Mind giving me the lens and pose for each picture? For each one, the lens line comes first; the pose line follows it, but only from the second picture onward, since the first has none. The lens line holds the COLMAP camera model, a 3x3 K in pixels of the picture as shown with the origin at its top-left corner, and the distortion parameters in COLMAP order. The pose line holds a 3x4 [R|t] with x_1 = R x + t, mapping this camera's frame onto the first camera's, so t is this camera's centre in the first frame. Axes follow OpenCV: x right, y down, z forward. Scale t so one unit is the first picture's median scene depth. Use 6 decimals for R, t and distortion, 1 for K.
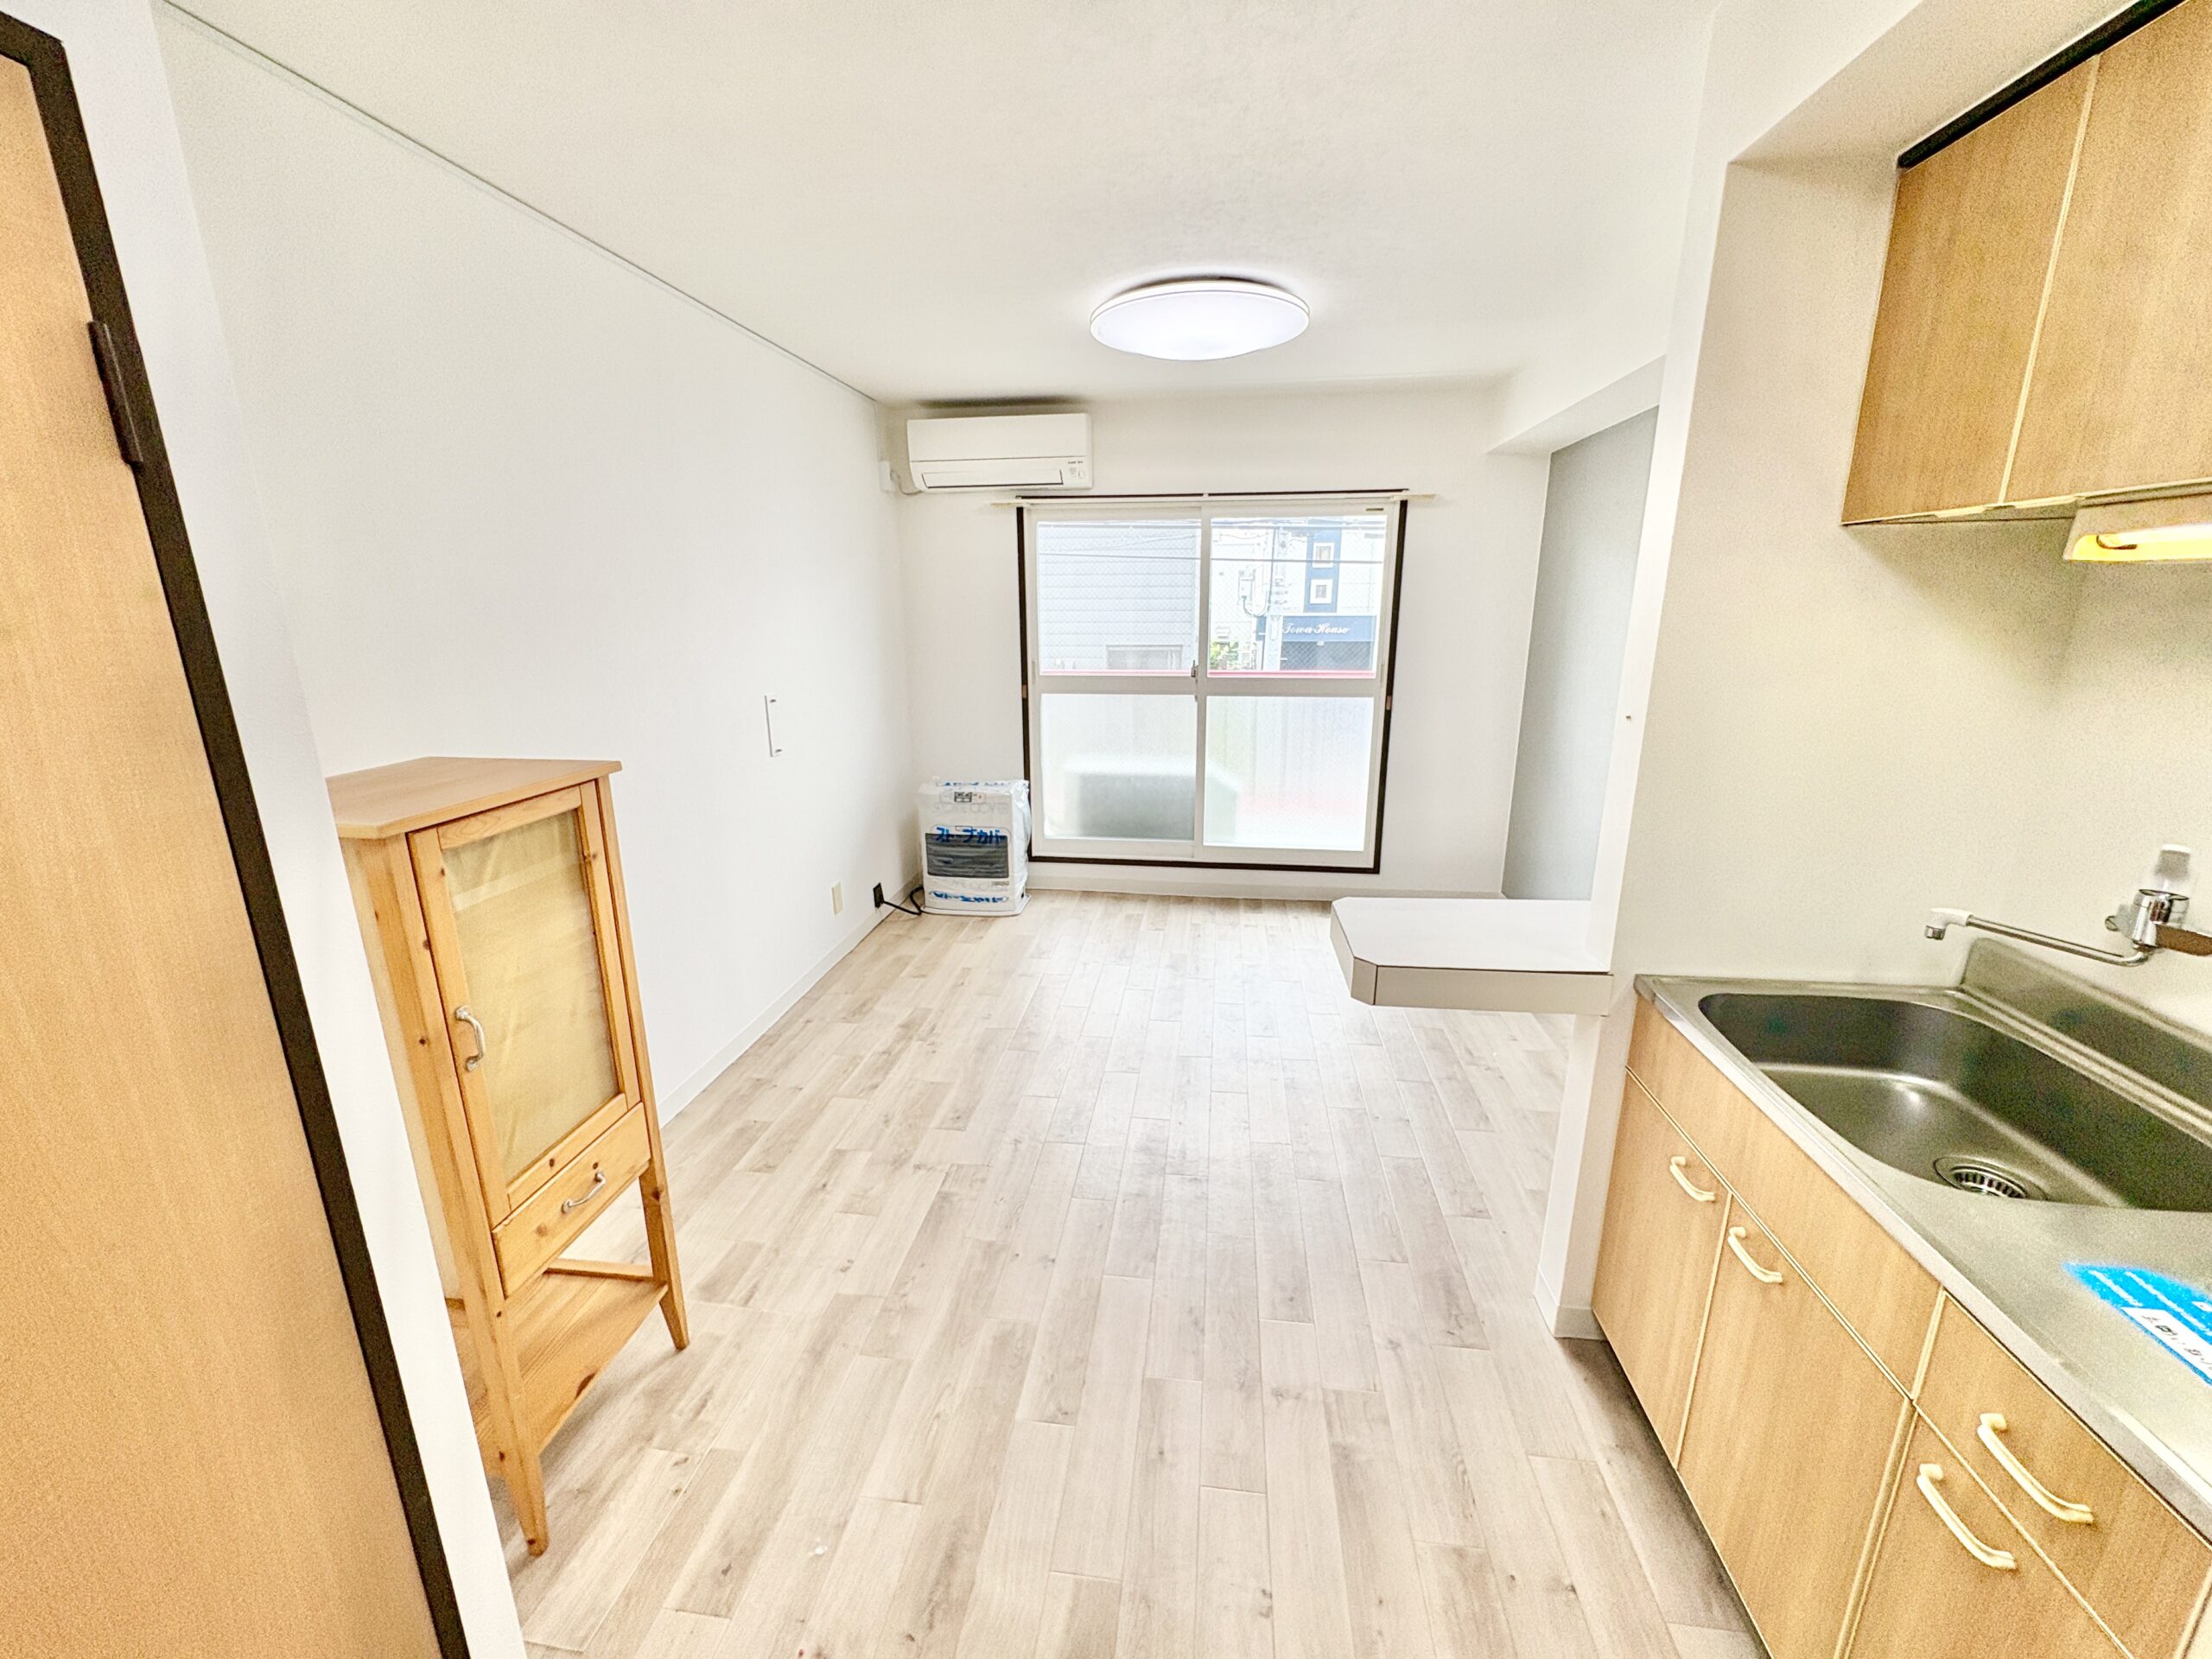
lens RADIAL K [[889.0, 0, 1106.0], [0, 889.0, 829.5], [0, 0, 1]] dist [-0.000248, 0.000294]
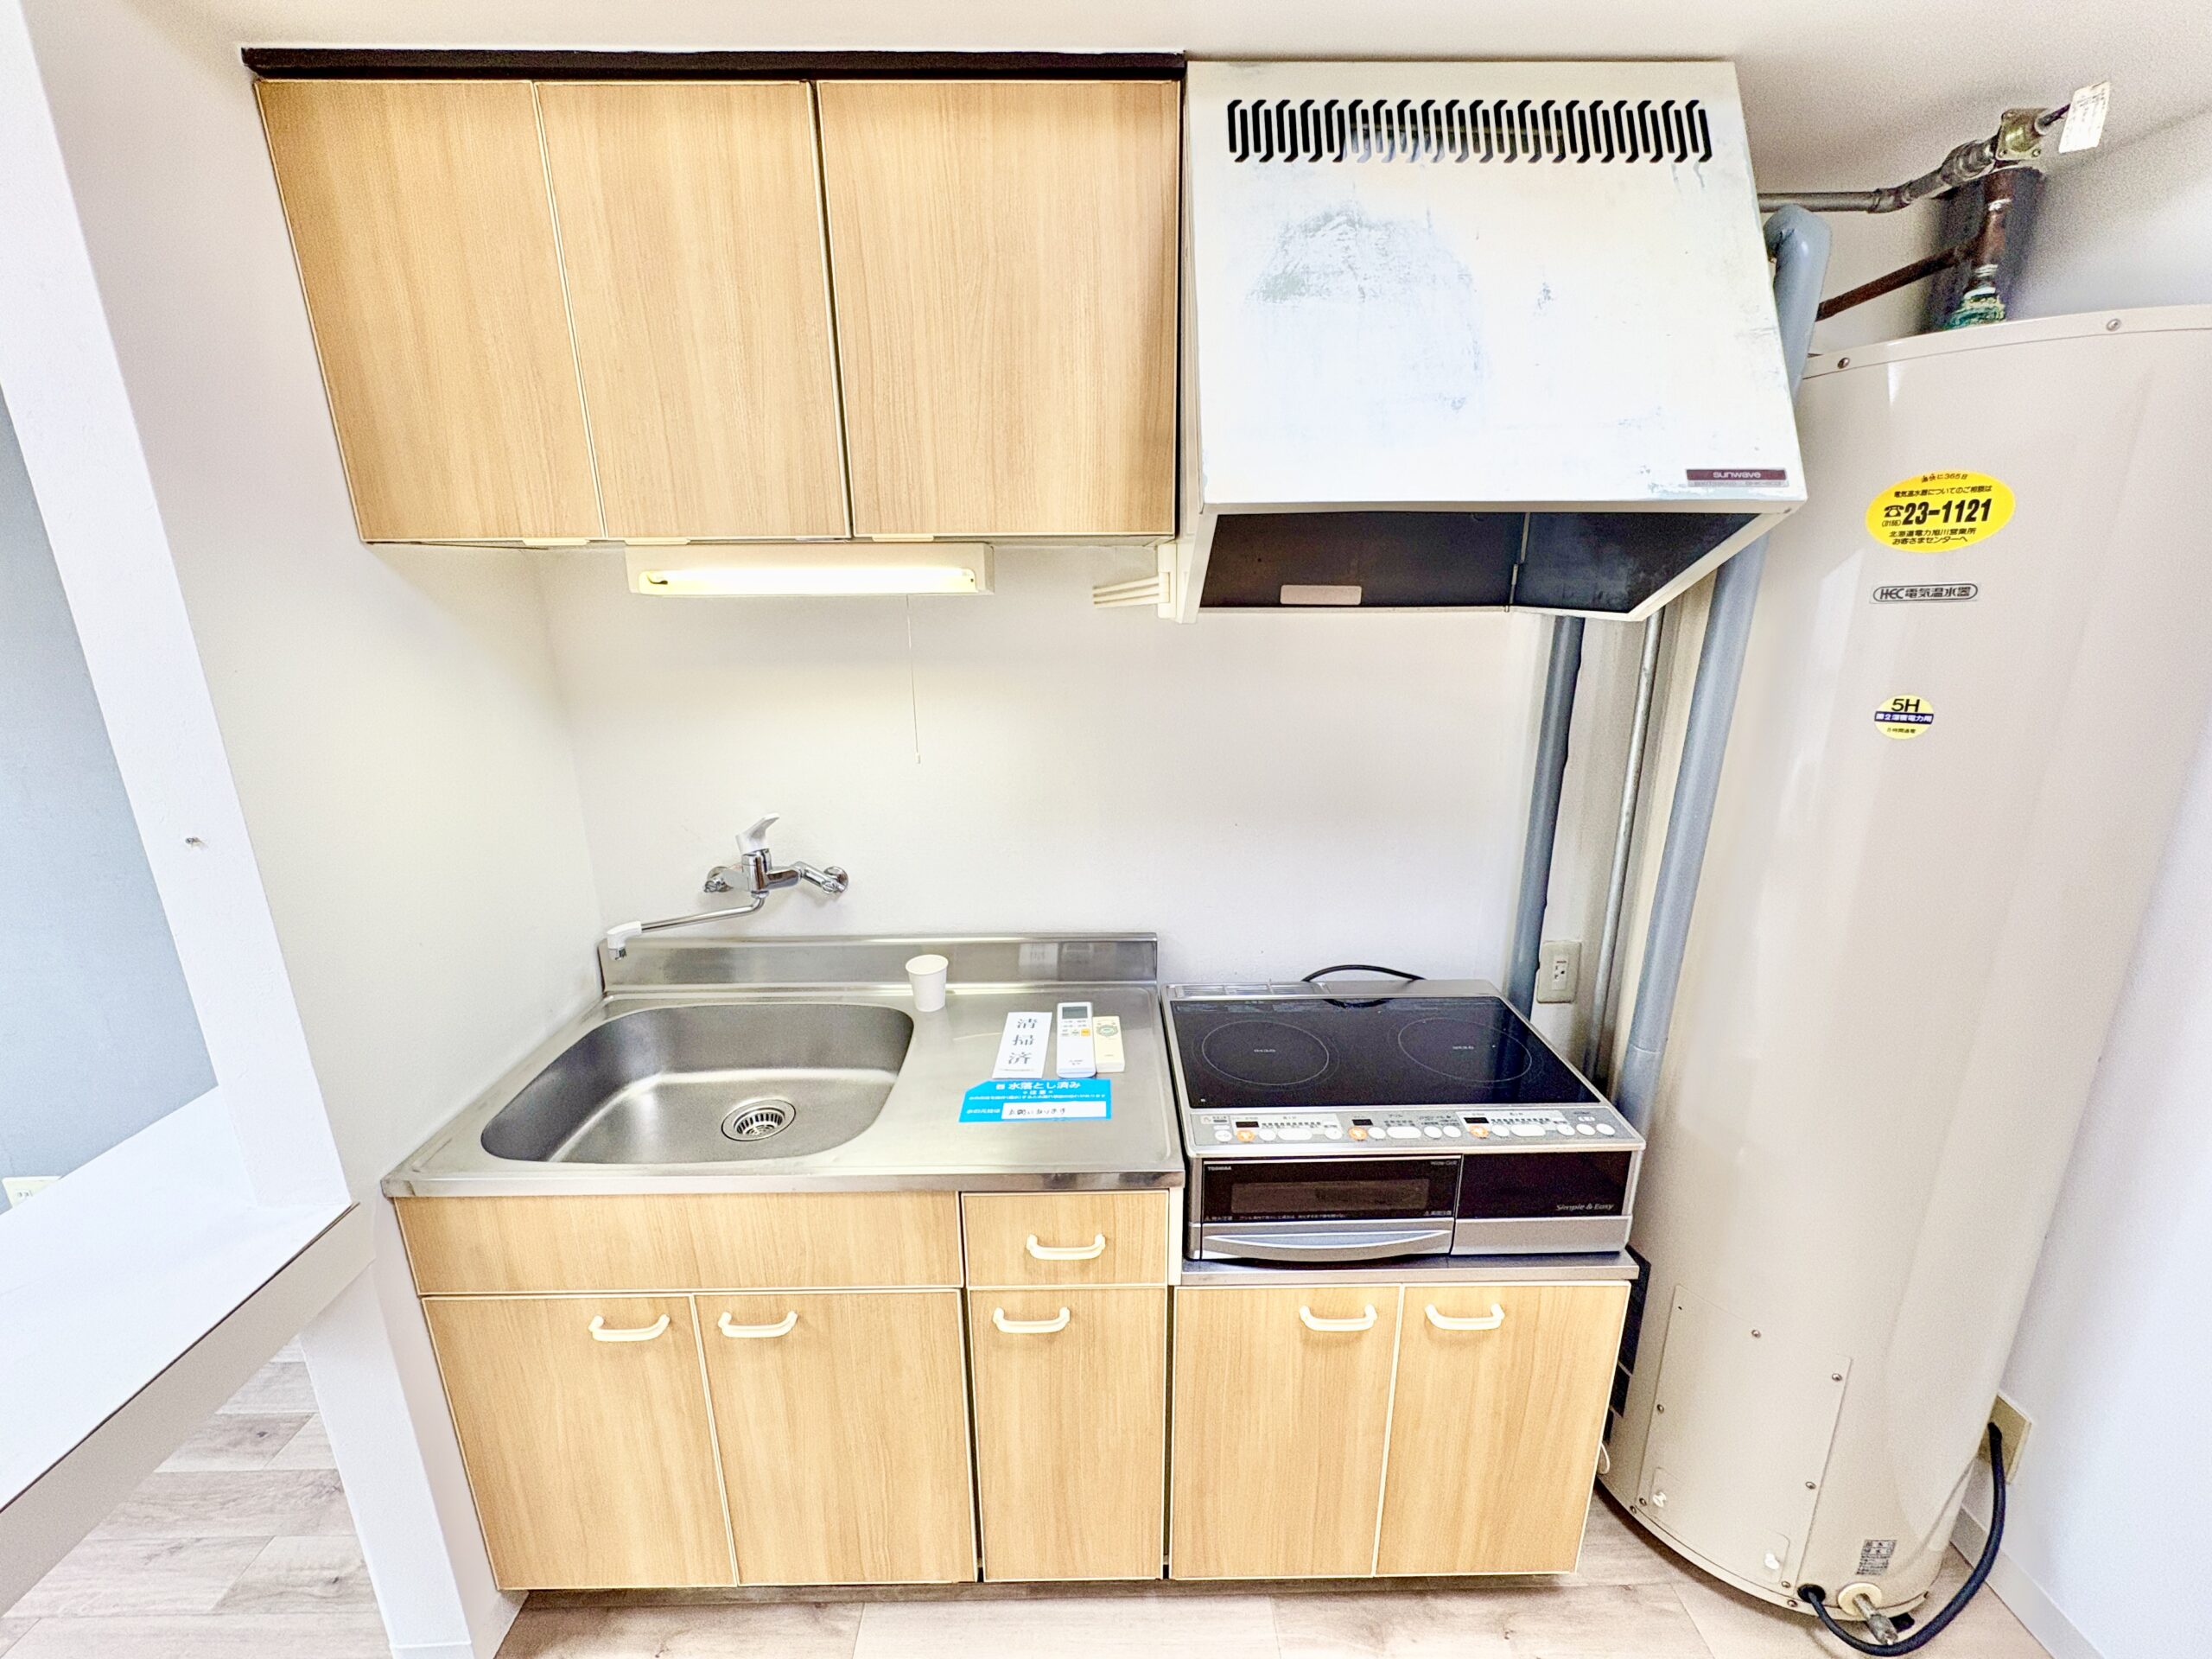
lens RADIAL K [[879.3, 0, 1104.7], [0, 879.3, 827.2], [0, 0, 1]] dist [-0.000914, 0.000481]
pose [[-0.142478, -0.257498, 0.955717, -0.077503], [0.259801, 0.921984, 0.287140, -0.167549], [-0.955094, 0.289207, -0.064464, 0.510119]]
